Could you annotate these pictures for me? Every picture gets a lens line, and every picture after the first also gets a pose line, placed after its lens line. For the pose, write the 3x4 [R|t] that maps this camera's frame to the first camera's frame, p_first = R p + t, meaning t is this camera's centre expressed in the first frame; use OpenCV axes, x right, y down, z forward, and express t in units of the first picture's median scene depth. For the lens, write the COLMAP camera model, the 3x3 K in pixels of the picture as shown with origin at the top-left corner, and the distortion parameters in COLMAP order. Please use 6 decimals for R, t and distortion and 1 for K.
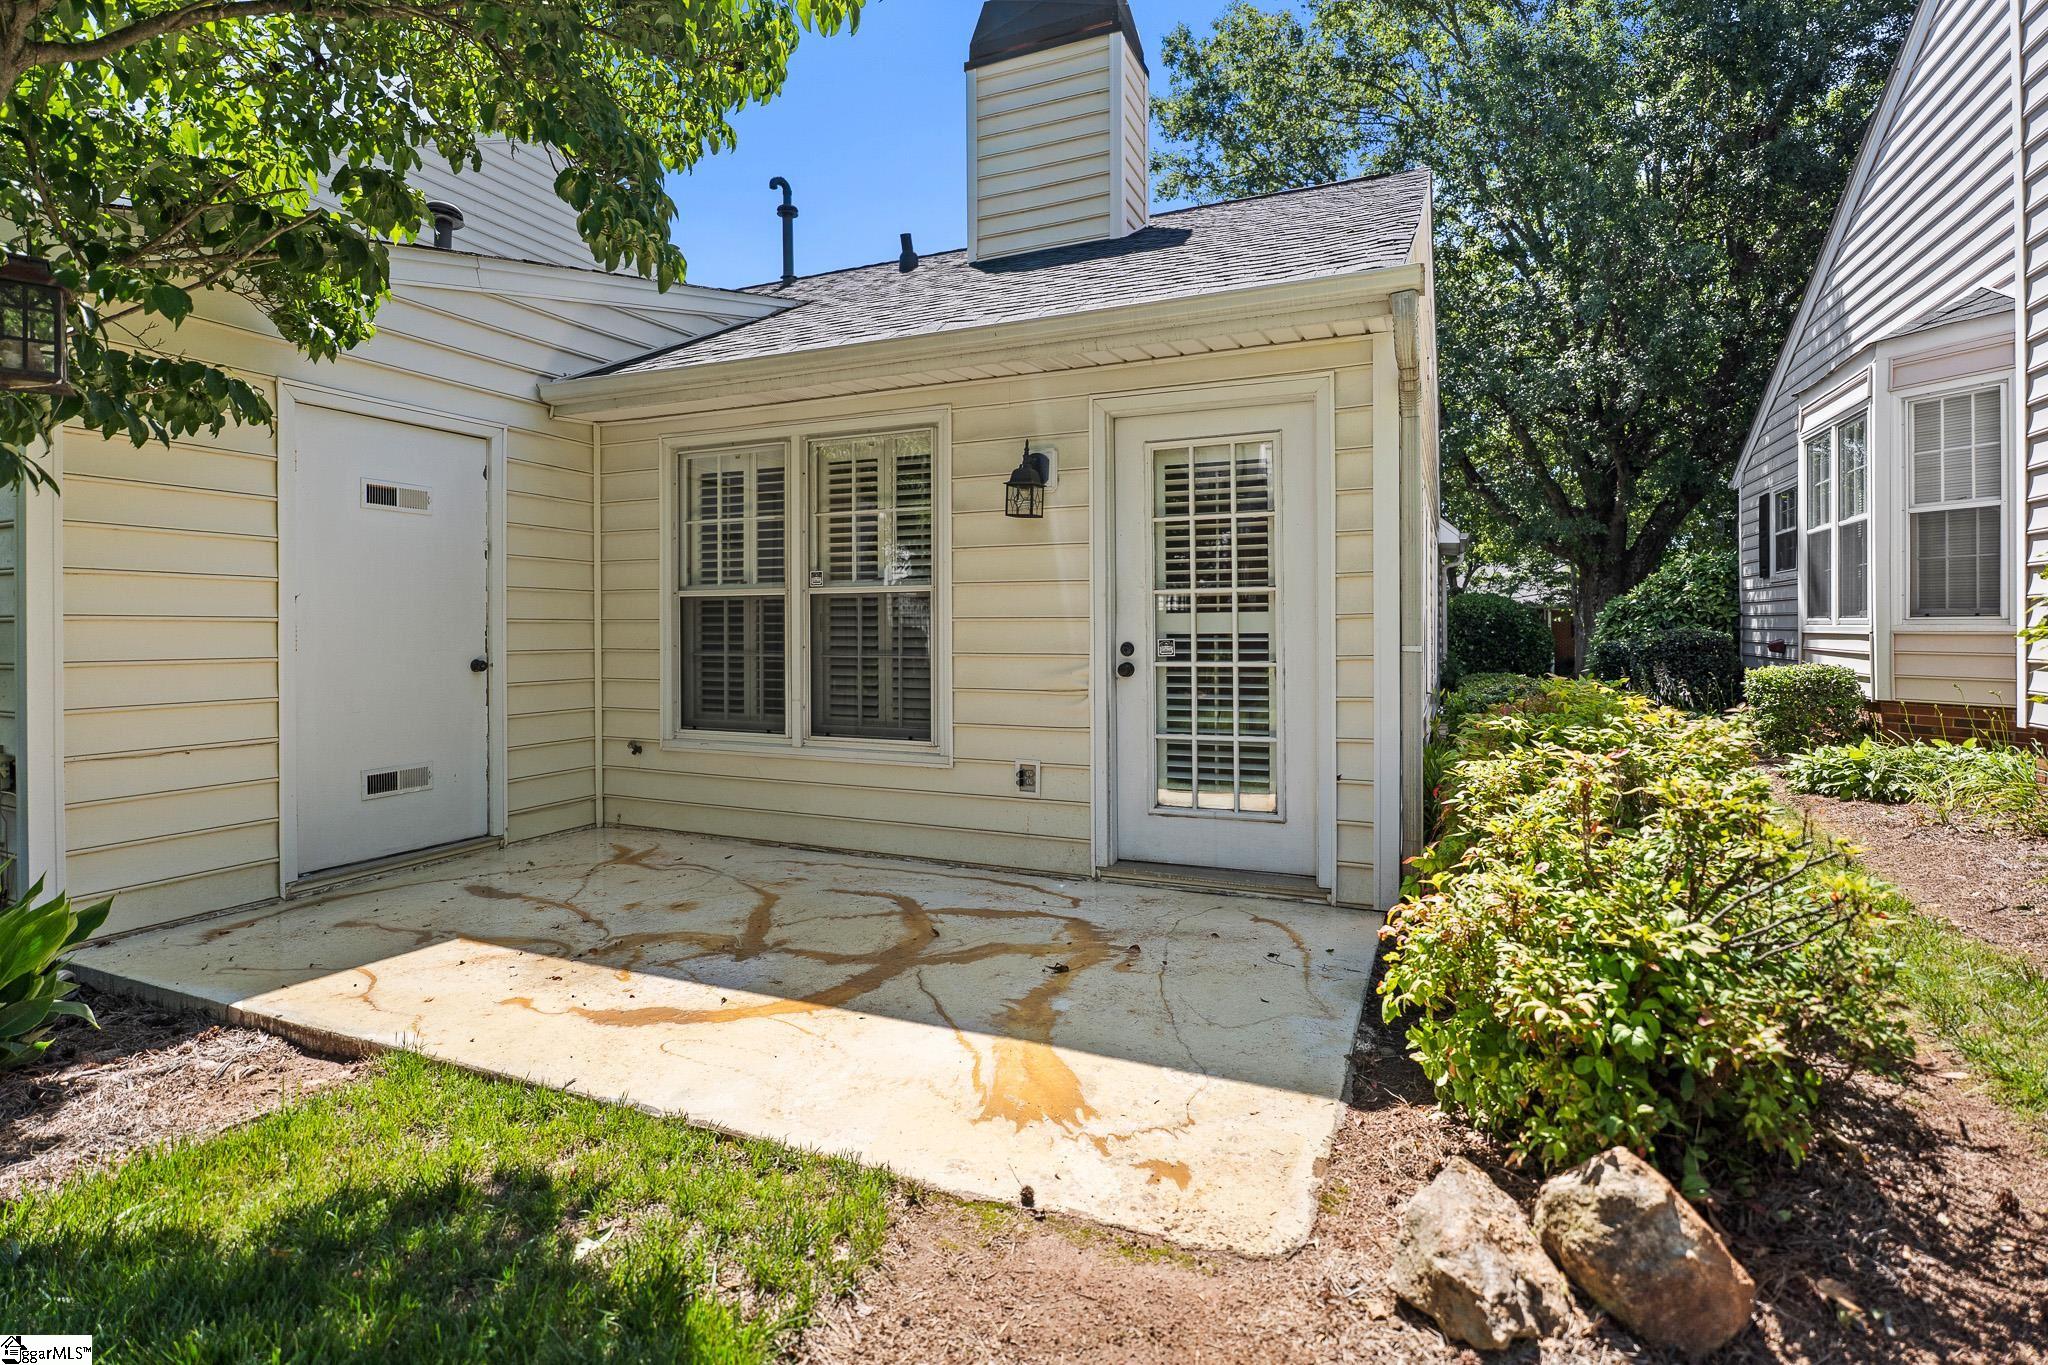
lens RADIAL K [[974.5, 0, 1028.1], [0, 974.5, 635.5], [0, 0, 1]] dist [0.000054, 0.000027]
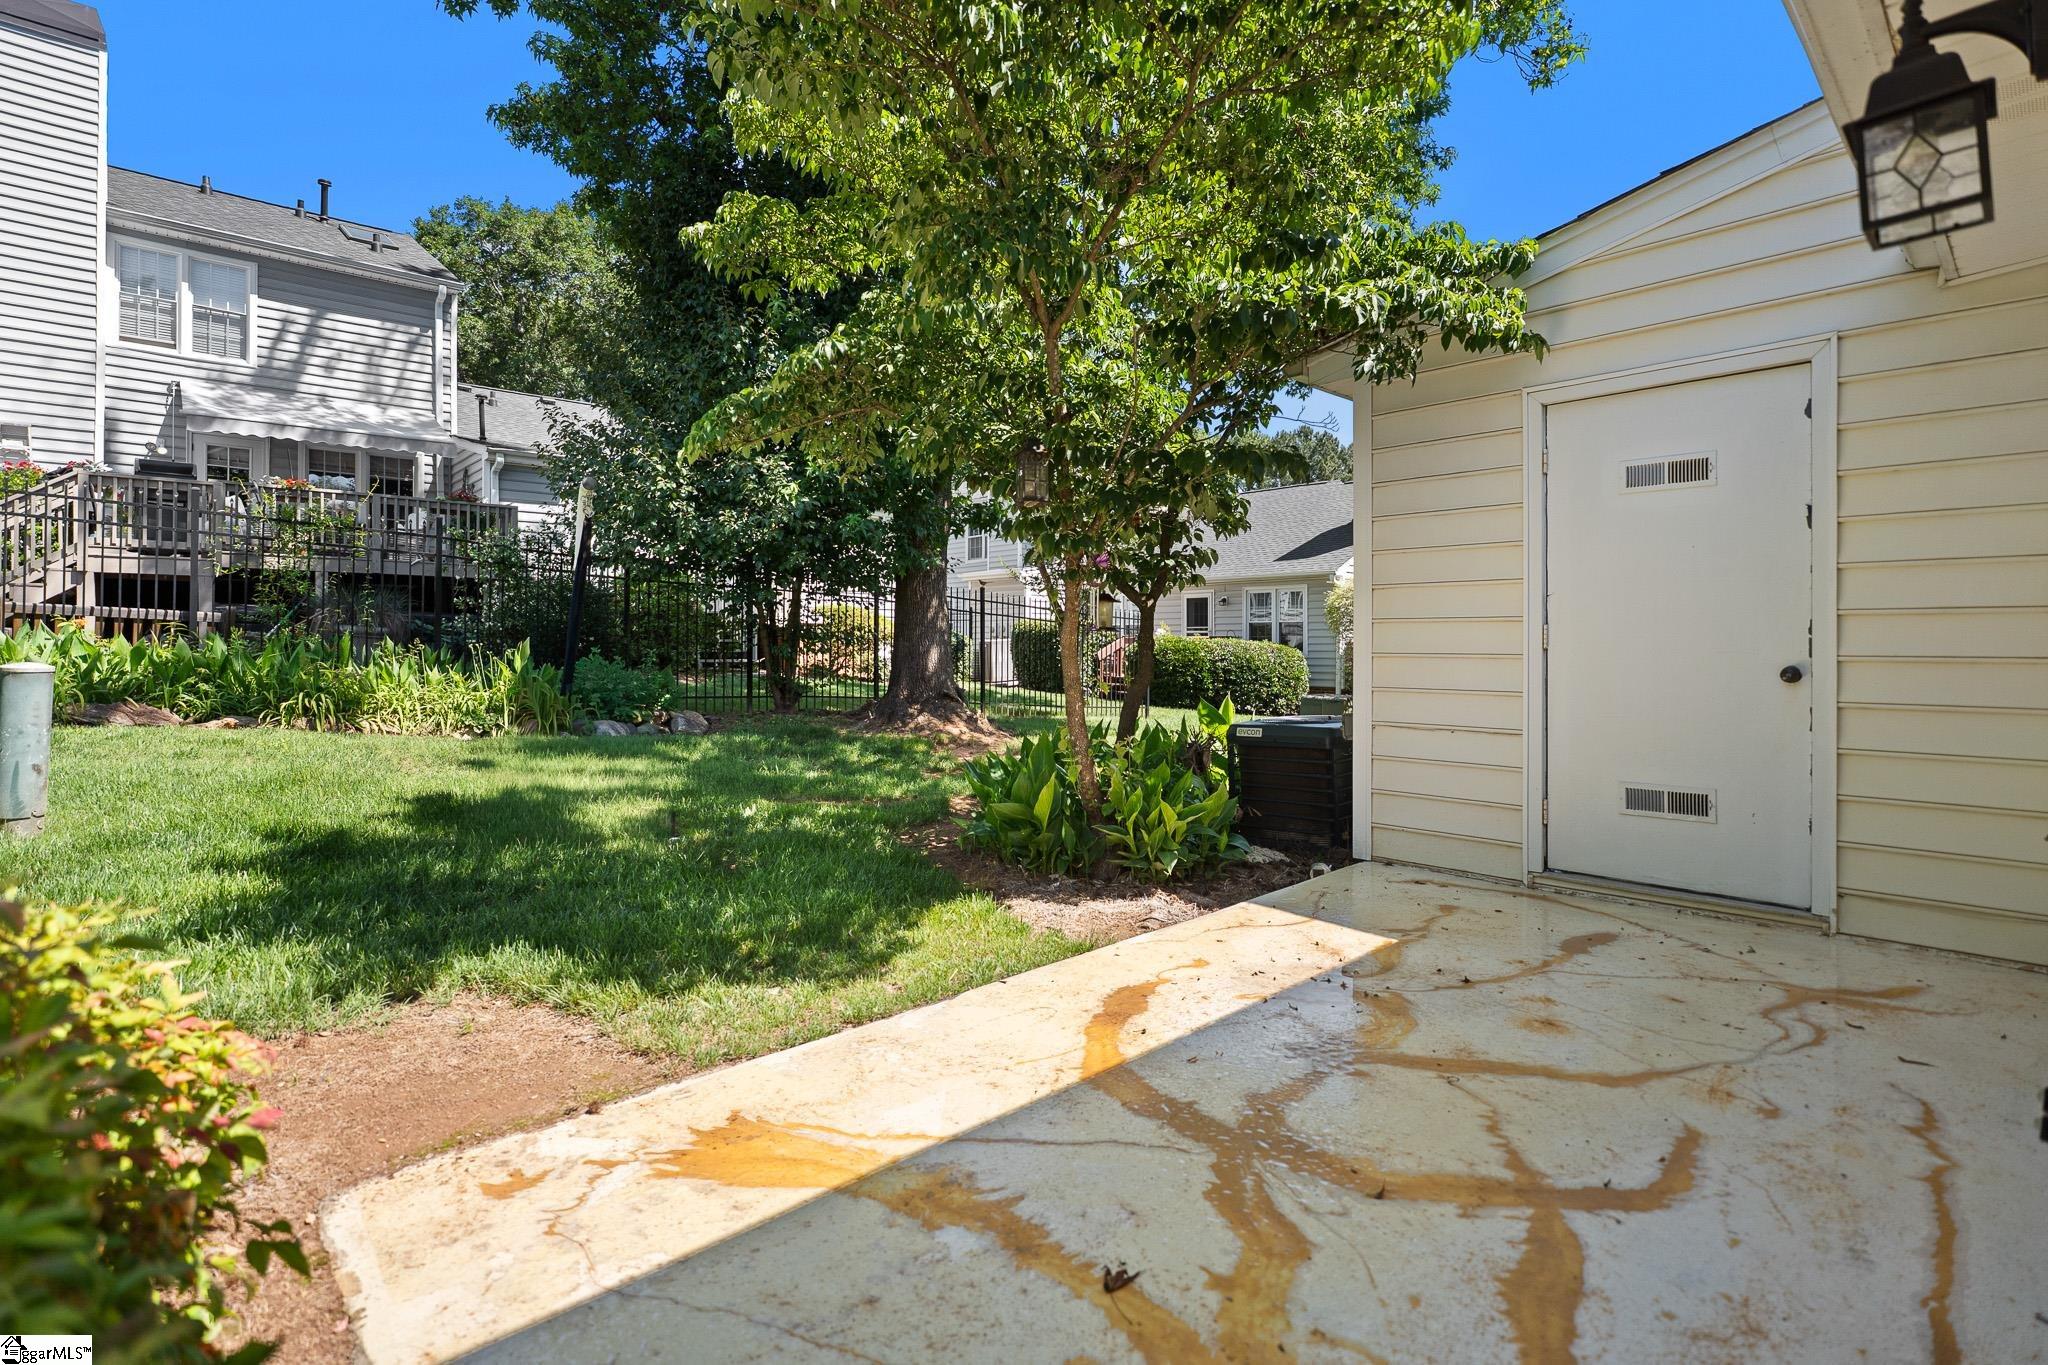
lens RADIAL K [[974.5, 0, 1028.1], [0, 974.5, 635.5], [0, 0, 1]] dist [0.000054, 0.000027]
pose [[-0.393126, -0.004224, -0.919475, 0.556594], [-0.004577, 0.999986, -0.002637, 0.010697], [0.919473, 0.003171, -0.393140, 1.245538]]
